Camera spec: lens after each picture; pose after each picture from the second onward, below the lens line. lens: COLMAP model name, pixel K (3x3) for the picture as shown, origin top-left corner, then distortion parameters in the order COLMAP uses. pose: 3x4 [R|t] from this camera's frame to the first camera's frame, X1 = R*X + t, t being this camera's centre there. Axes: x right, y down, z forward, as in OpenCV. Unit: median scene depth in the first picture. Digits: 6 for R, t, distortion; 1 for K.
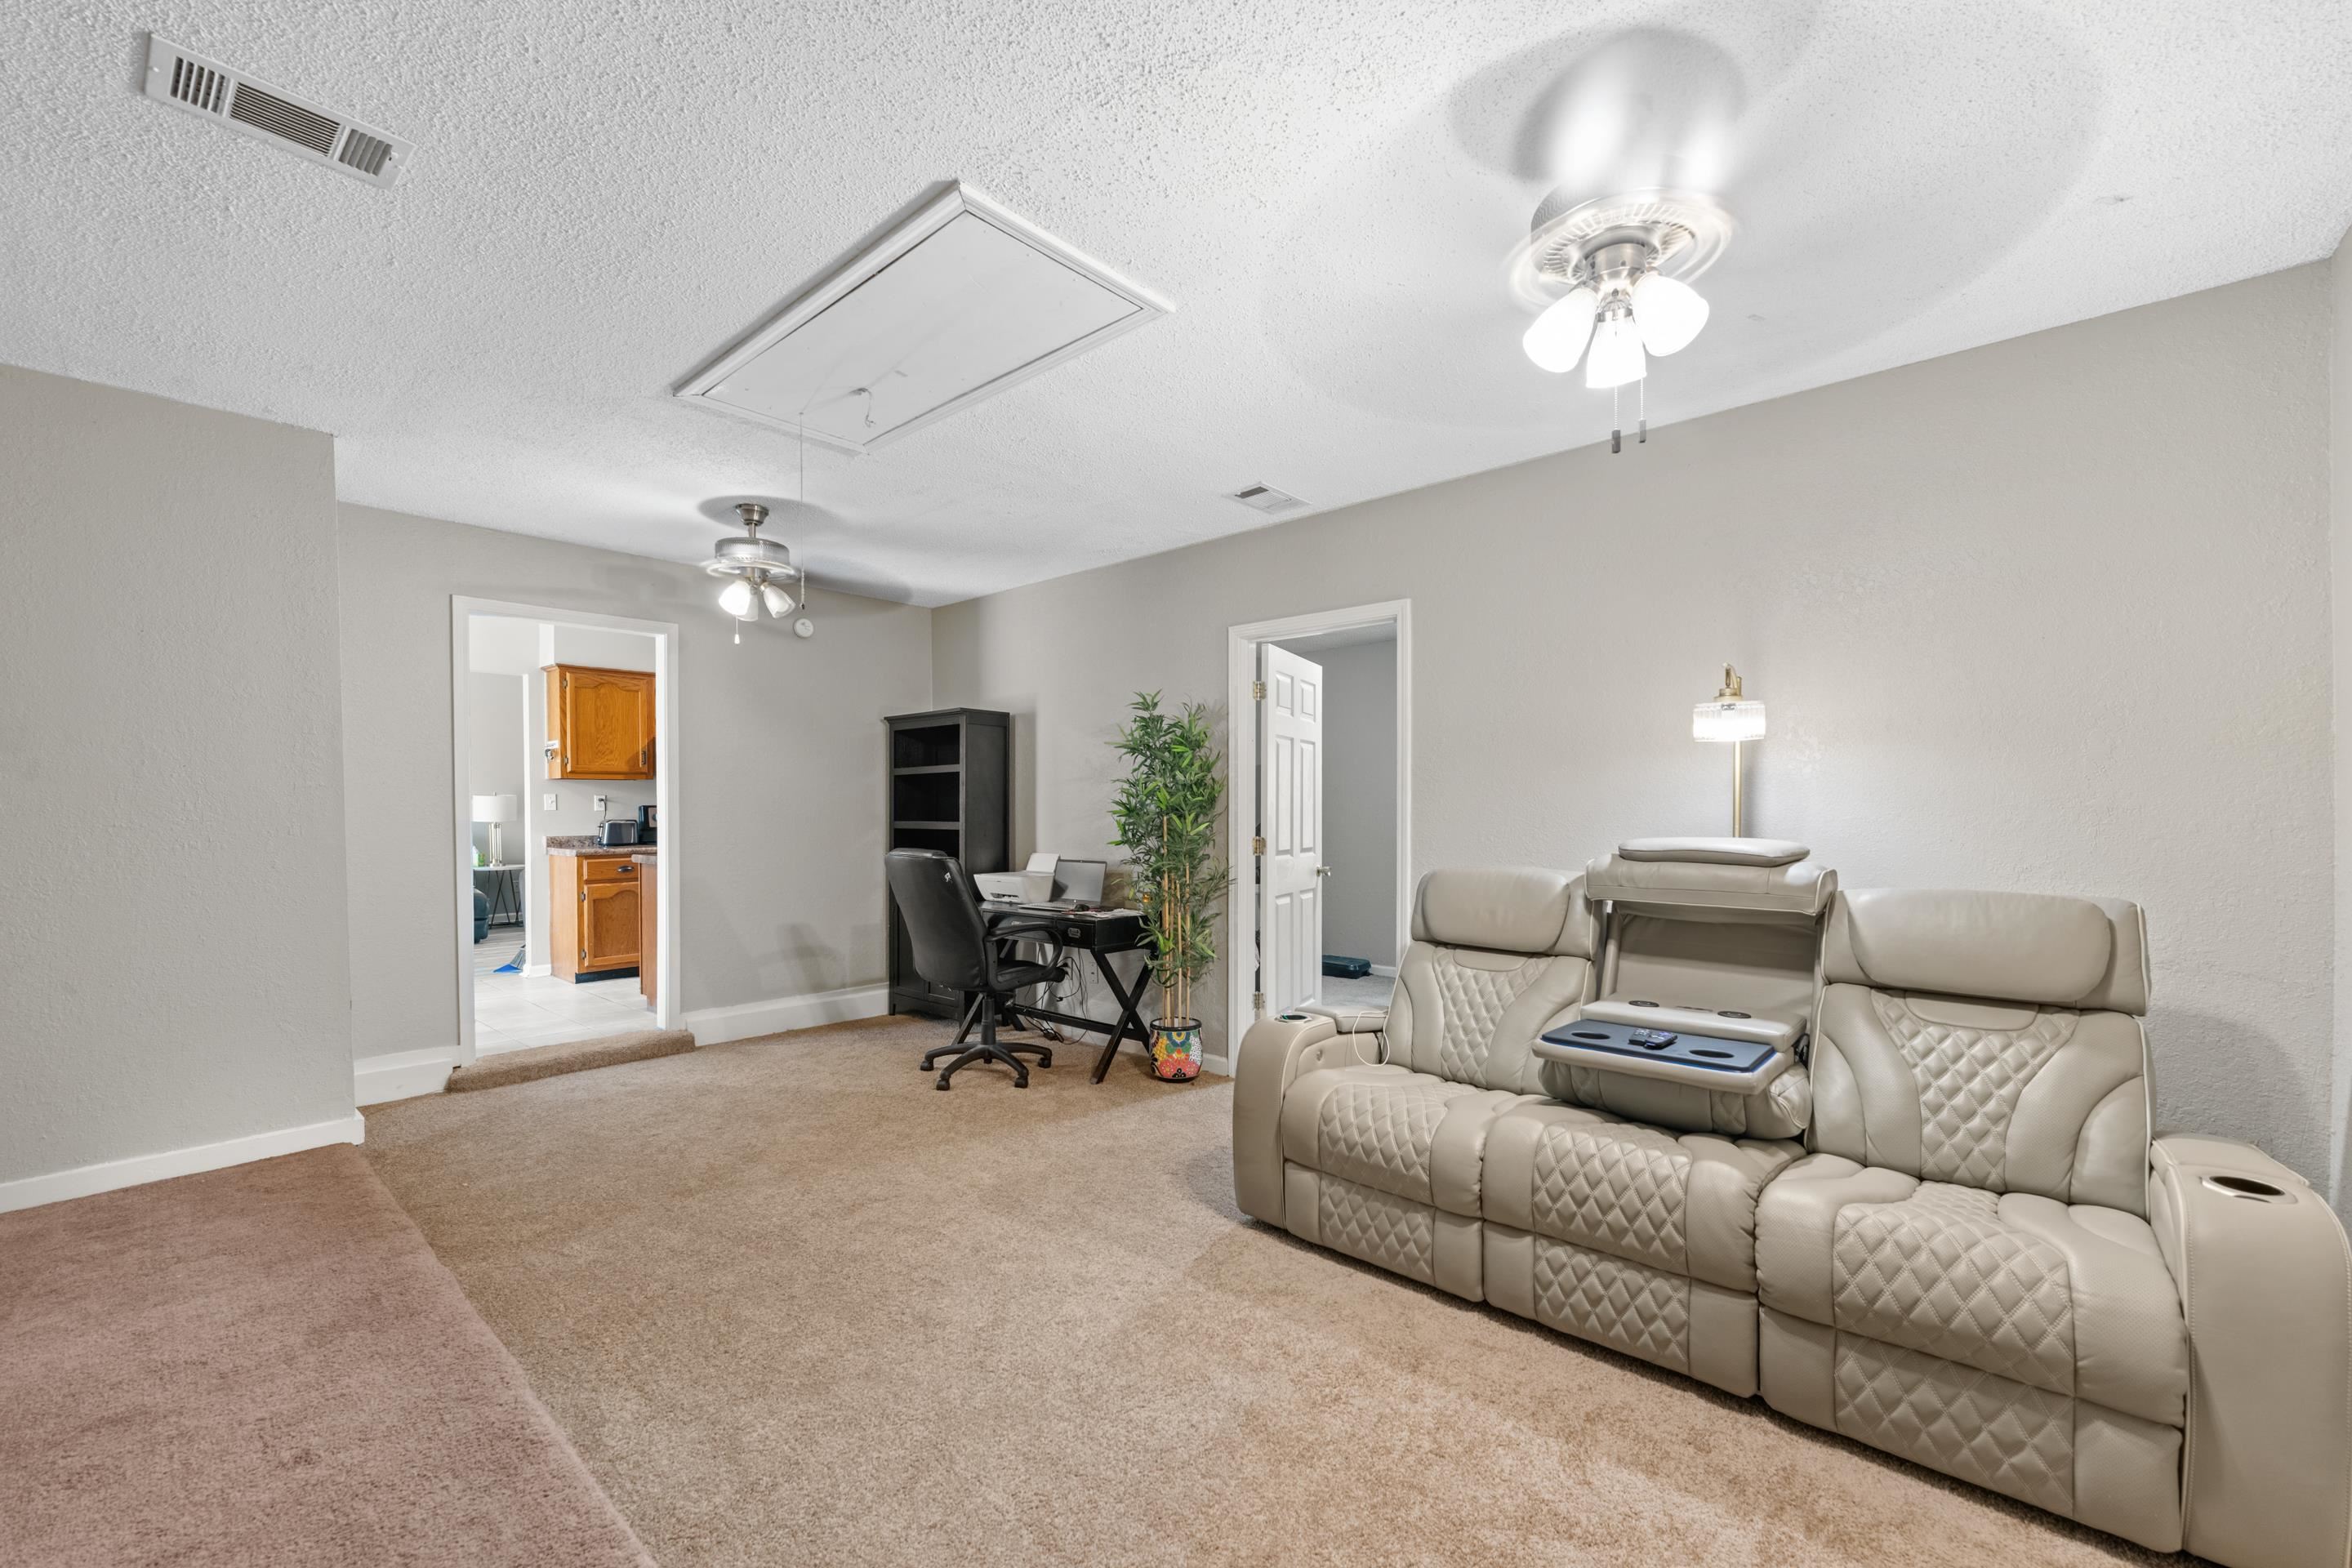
lens RADIAL K [[962.8, 0, 1177.0], [0, 962.8, 806.4], [0, 0, 1]] dist [0.002640, 0.000197]
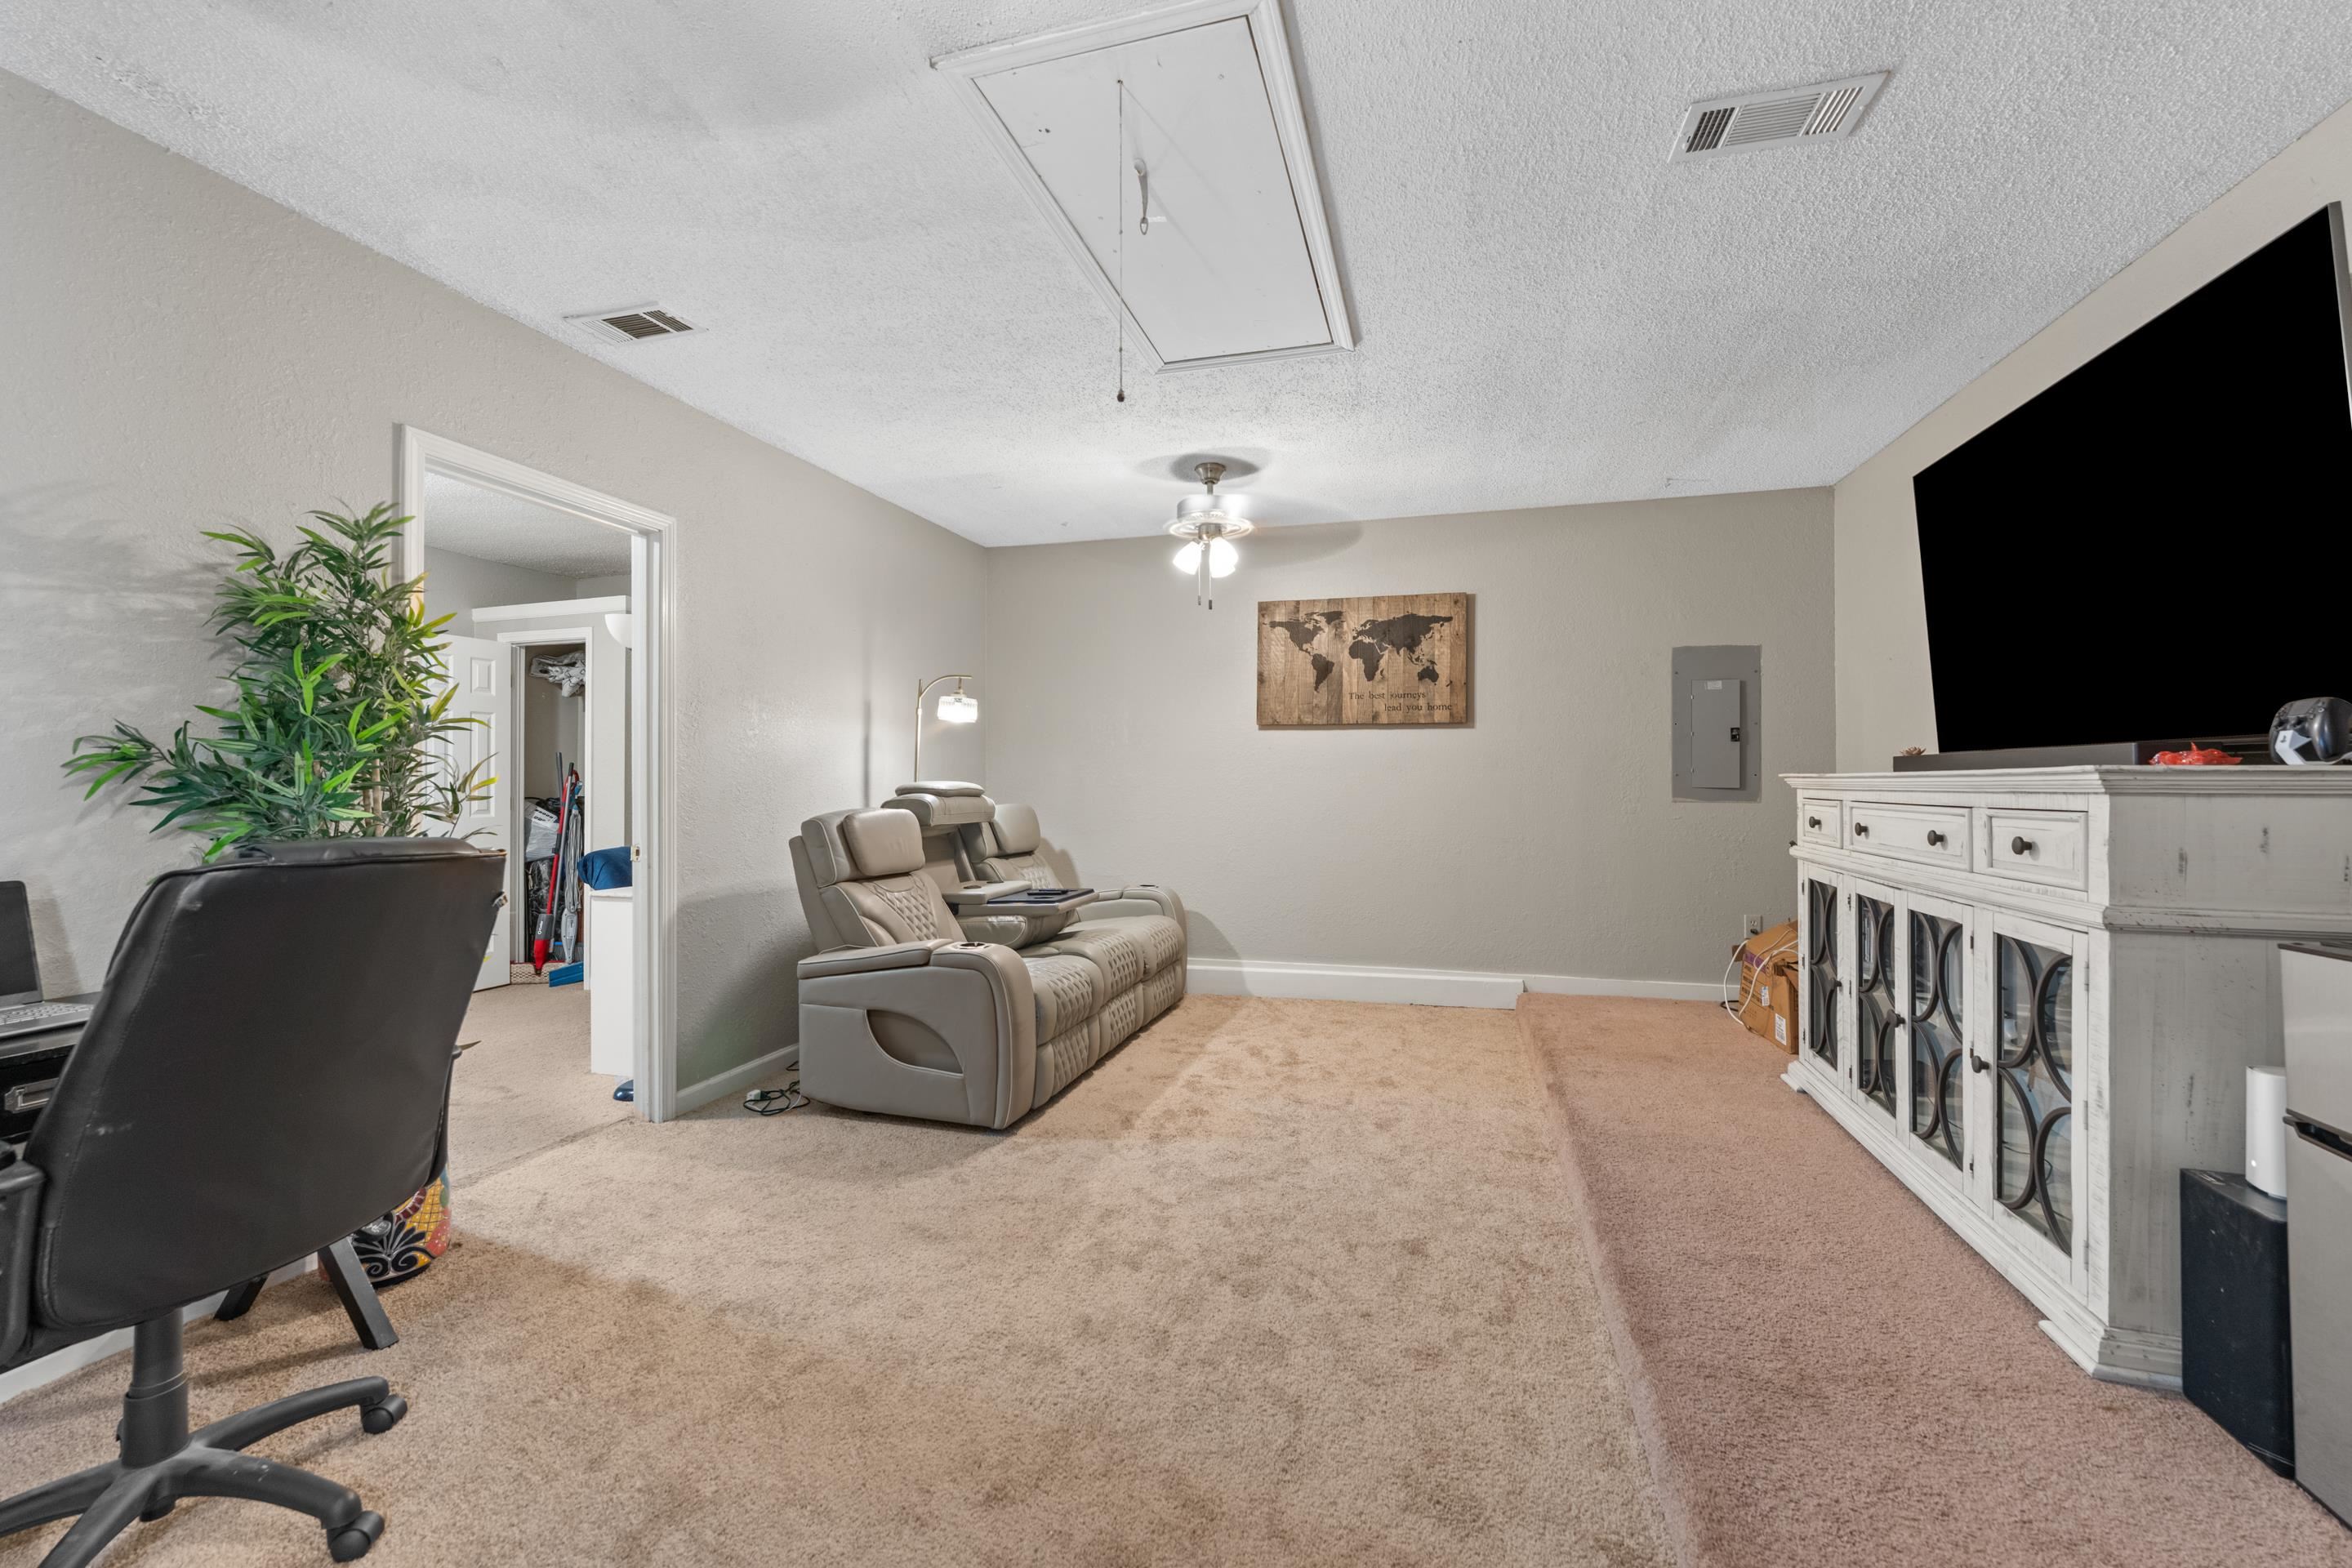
lens RADIAL K [[962.8, 0, 1177.7], [0, 962.8, 773.3], [0, 0, 1]] dist [0.002640, 0.000197]
pose [[-0.427196, 0.006664, 0.904135, -1.108377], [0.002257, 0.999978, -0.006304, 0.032995], [-0.904156, -0.000653, -0.427201, 1.424744]]
